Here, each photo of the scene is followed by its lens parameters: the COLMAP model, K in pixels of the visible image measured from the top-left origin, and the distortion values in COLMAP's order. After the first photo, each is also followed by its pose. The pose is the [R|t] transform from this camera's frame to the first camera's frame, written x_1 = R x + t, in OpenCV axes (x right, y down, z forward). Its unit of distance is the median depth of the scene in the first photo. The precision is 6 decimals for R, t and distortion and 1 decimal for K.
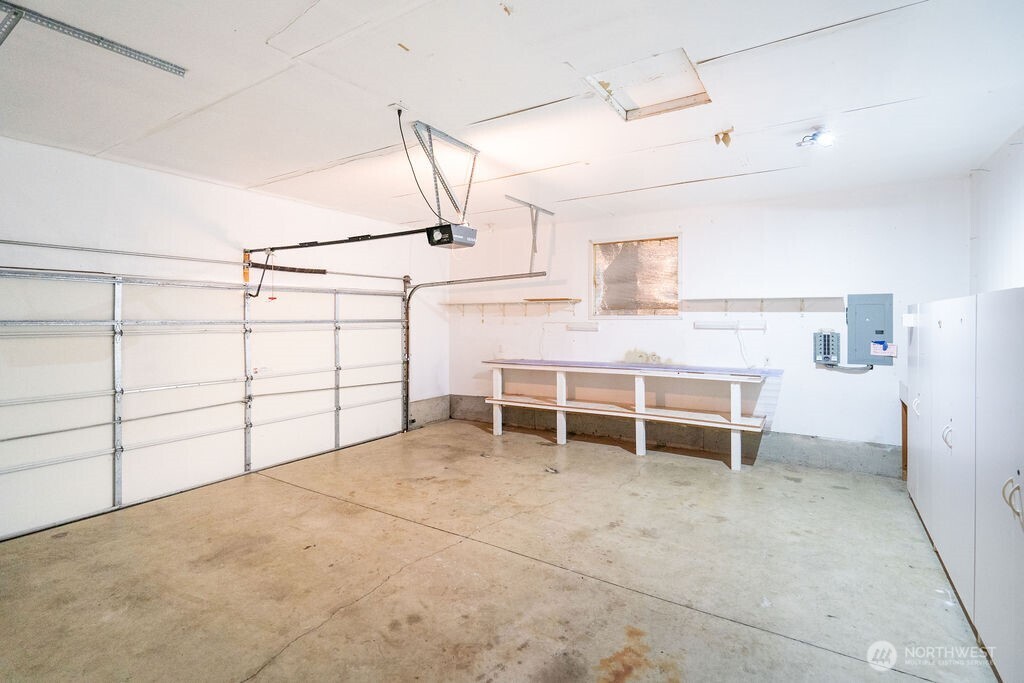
lens RADIAL K [[475.8, 0, 509.6], [0, 475.8, 323.8], [0, 0, 1]] dist [-0.001792, 0.000028]
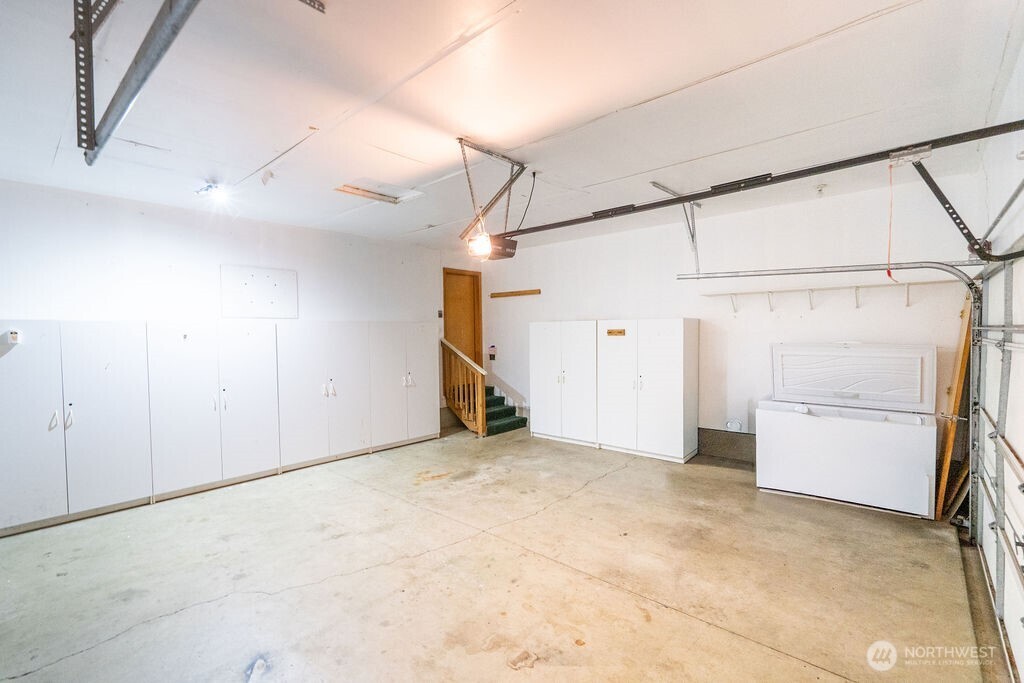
lens RADIAL K [[463.2, 0, 506.1], [0, 463.2, 345.0], [0, 0, 1]] dist [-0.001726, -0.000095]
pose [[-0.985491, 0.006752, 0.169591, -0.319217], [0.013818, 0.999083, 0.040518, -0.019711], [-0.169162, 0.042274, -0.984681, 1.987733]]
